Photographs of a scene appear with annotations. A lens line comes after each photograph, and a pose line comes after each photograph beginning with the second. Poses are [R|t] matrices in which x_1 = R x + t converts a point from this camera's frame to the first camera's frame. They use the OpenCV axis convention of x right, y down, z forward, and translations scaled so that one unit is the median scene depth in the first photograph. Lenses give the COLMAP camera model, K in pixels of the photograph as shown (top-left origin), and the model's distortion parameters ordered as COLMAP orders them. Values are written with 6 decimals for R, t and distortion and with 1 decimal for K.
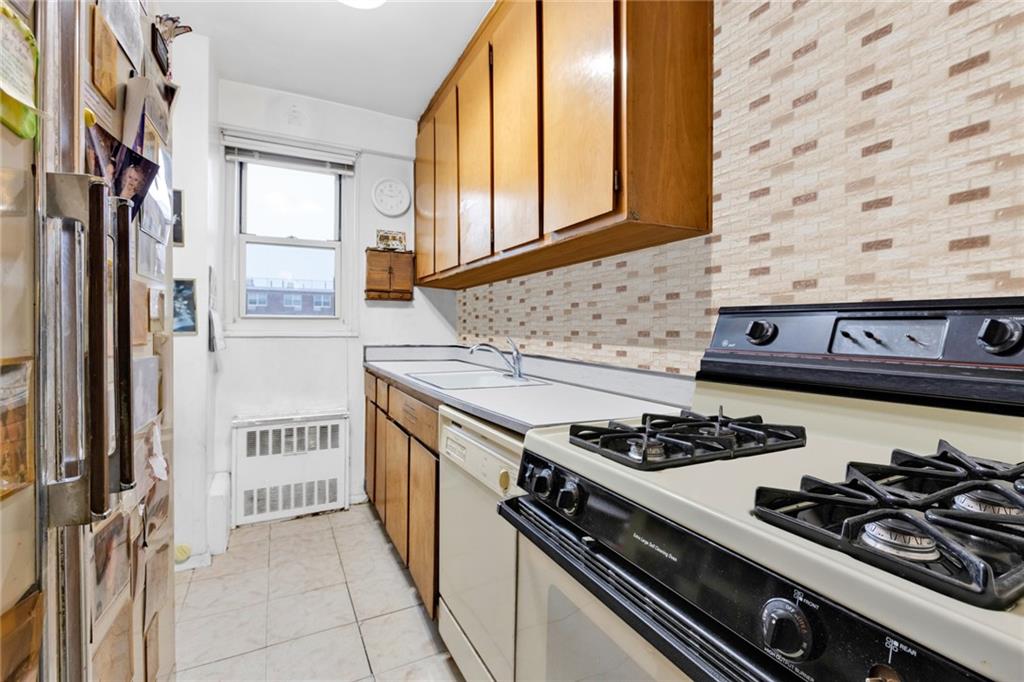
lens RADIAL K [[461.5, 0, 513.9], [0, 461.5, 329.7], [0, 0, 1]] dist [-0.004333, -0.000348]
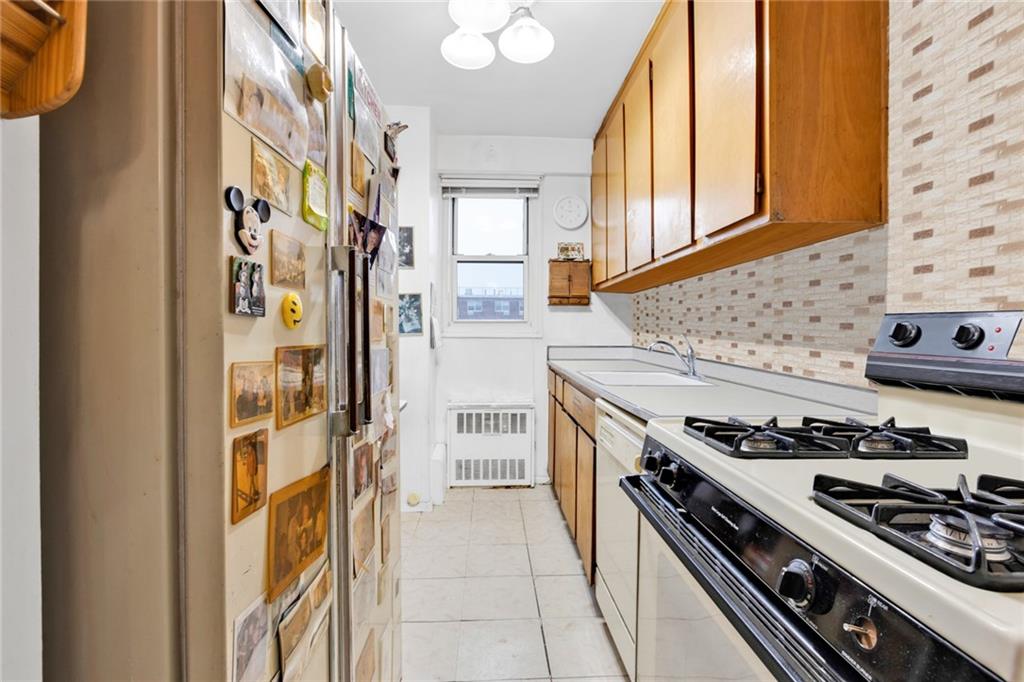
lens RADIAL K [[461.5, 0, 510.4], [0, 461.5, 339.1], [0, 0, 1]] dist [-0.004333, -0.000348]
pose [[0.905357, 0.007115, -0.424592, 0.154267], [-0.000921, 0.999890, 0.014792, 0.002392], [0.424651, -0.013002, 0.905264, -0.137636]]
